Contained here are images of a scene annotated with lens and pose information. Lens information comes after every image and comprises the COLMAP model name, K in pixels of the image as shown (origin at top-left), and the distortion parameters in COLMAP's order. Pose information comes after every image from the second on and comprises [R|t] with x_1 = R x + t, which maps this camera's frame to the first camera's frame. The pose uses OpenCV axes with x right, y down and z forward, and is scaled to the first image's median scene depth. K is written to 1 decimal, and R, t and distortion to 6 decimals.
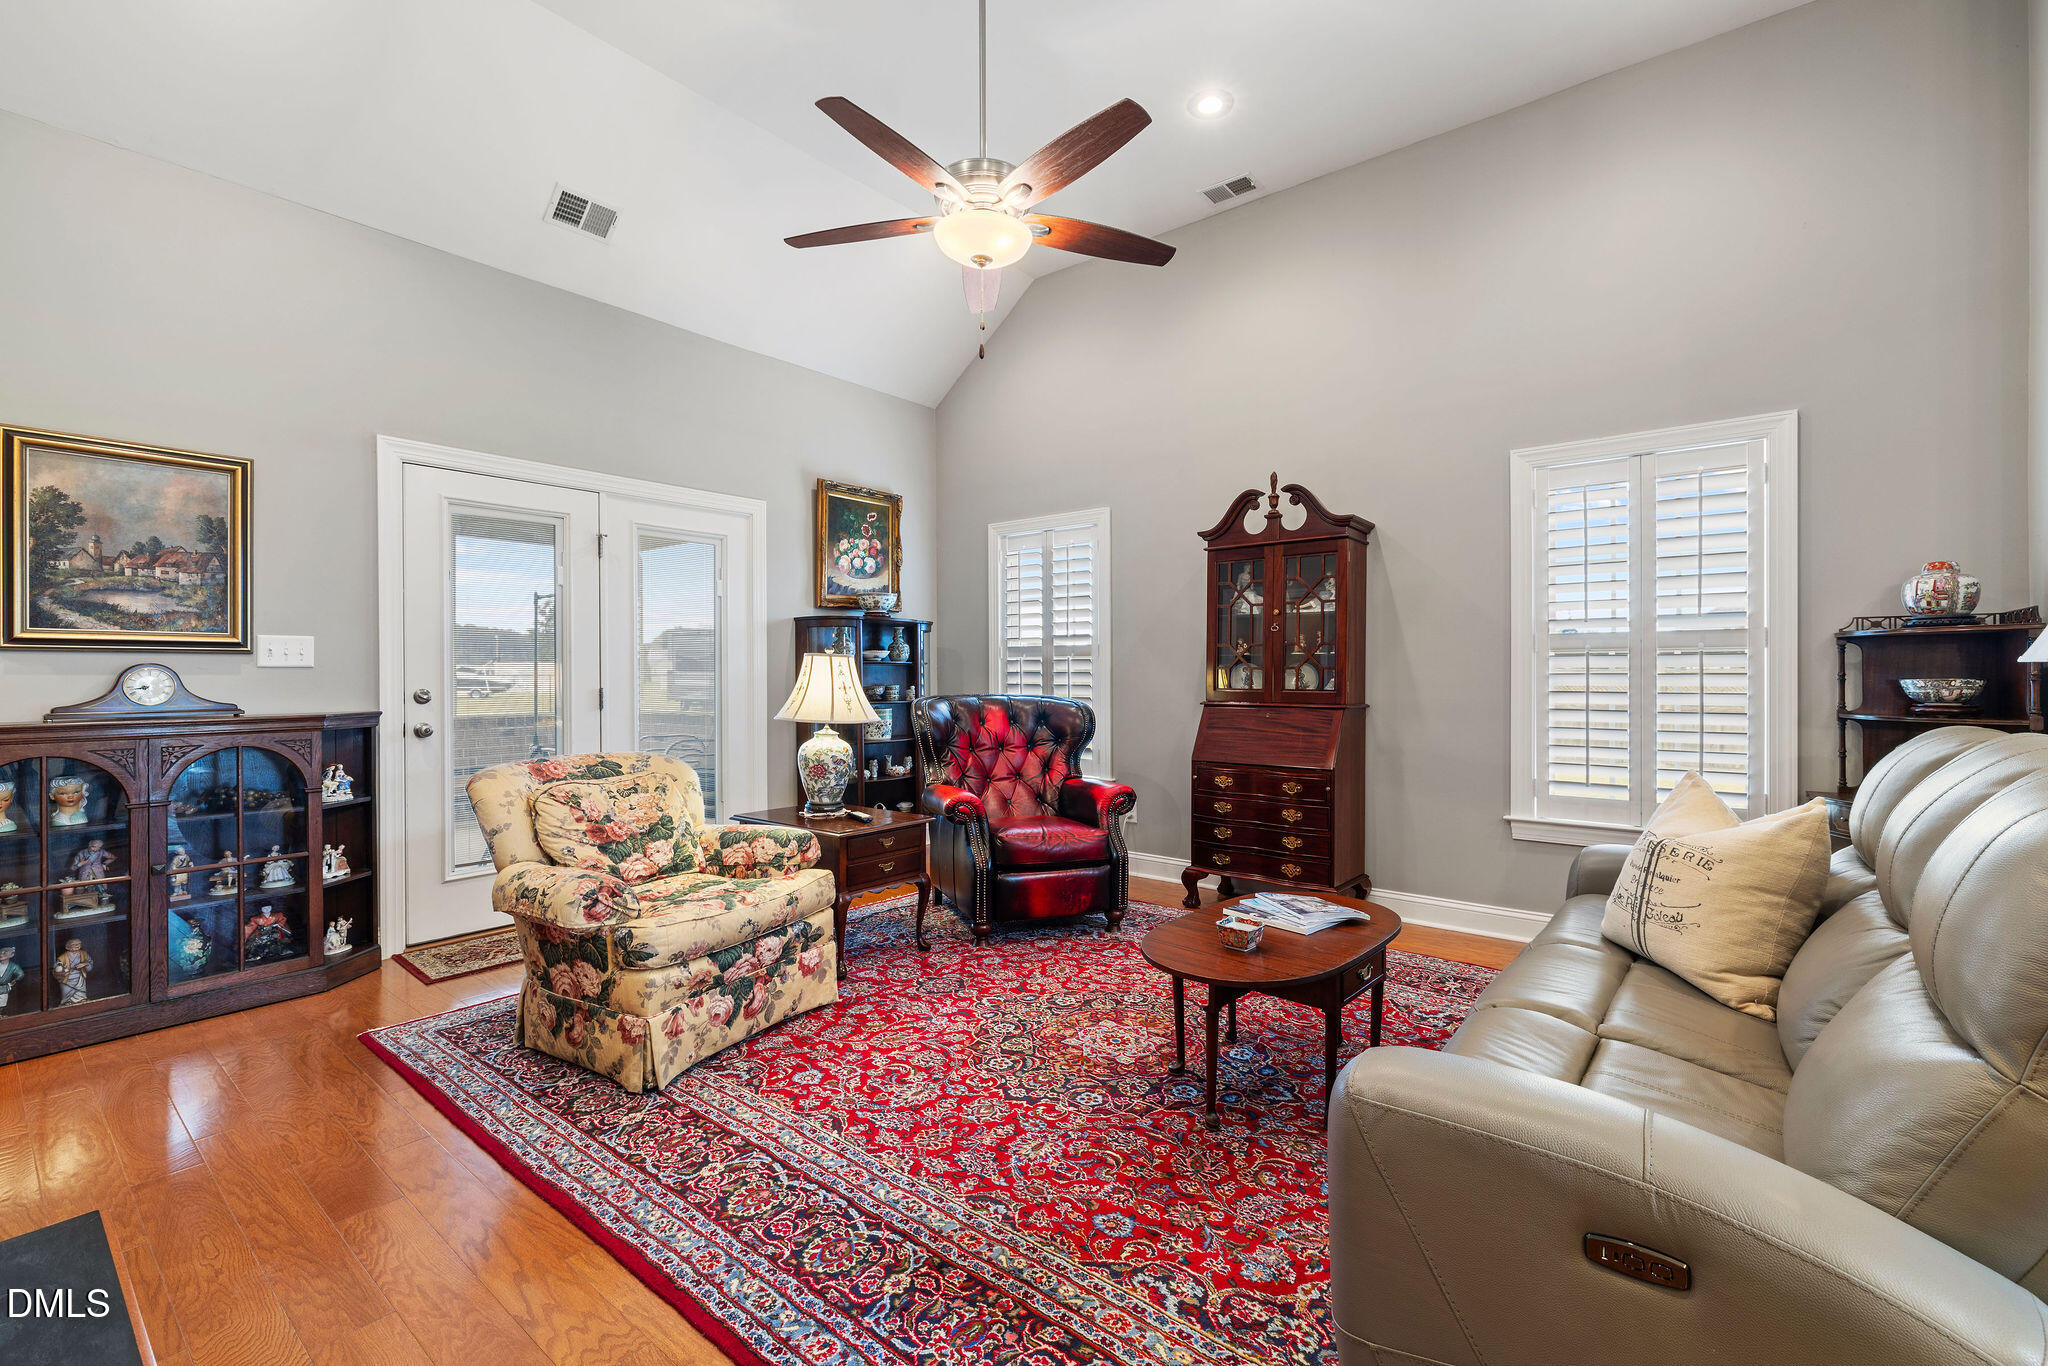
lens RADIAL K [[880.2, 0, 1021.5], [0, 880.2, 670.8], [0, 0, 1]] dist [0.000192, 0.000089]
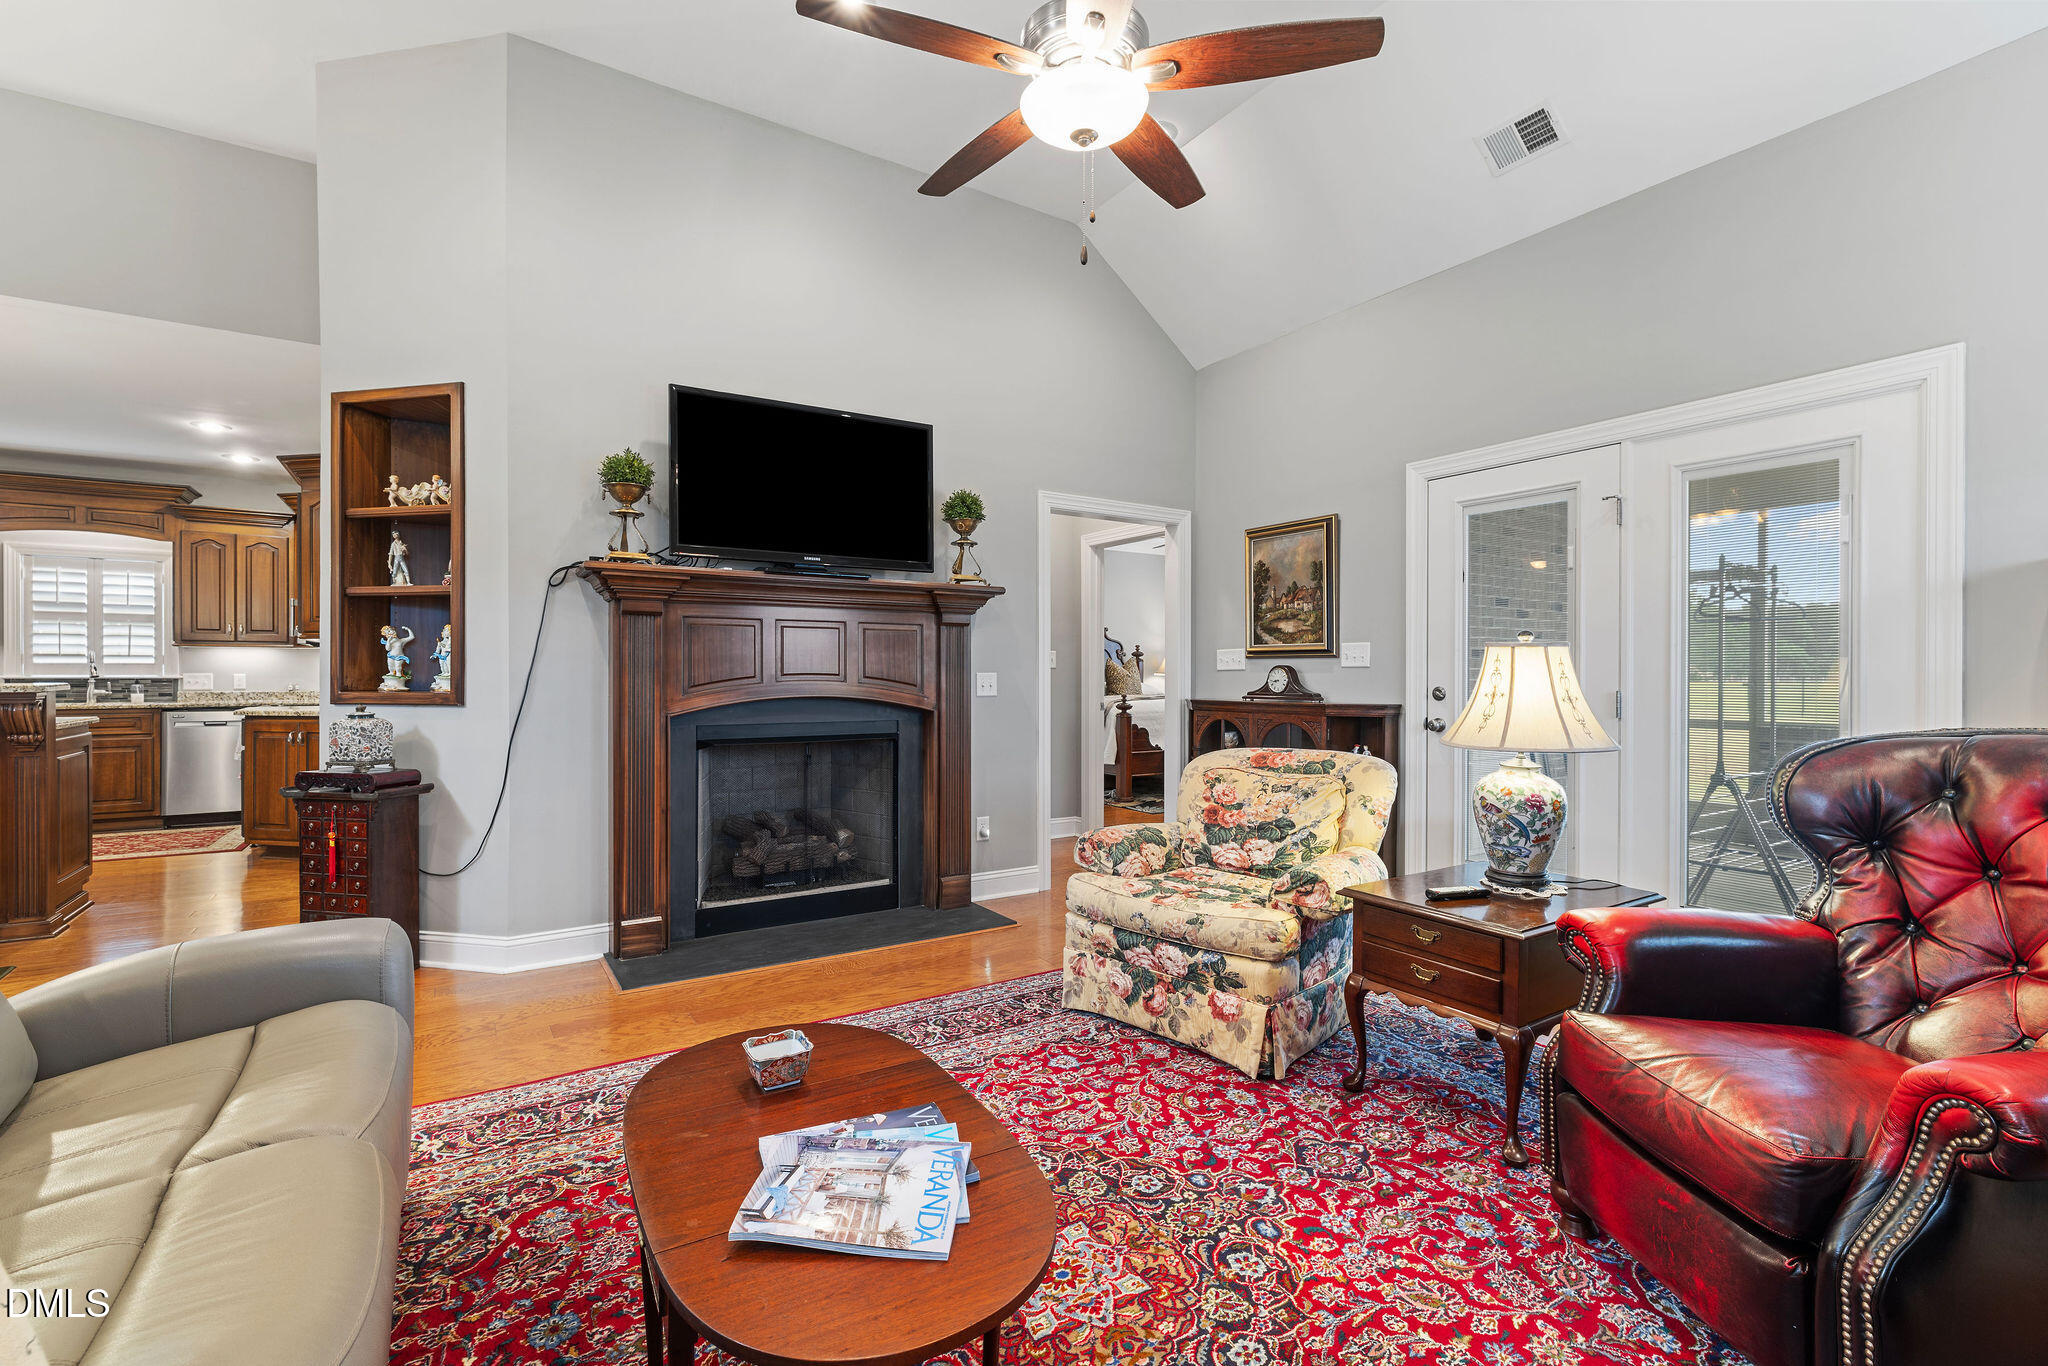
lens RADIAL K [[895.7, 0, 1026.1], [0, 895.7, 674.8], [0, 0, 1]] dist [0.000747, 0.000315]
pose [[-0.304800, 0.003819, -0.952409, 0.663276], [0.001286, 0.999993, 0.003598, 0.002303], [0.952416, -0.000128, -0.304802, 1.097572]]
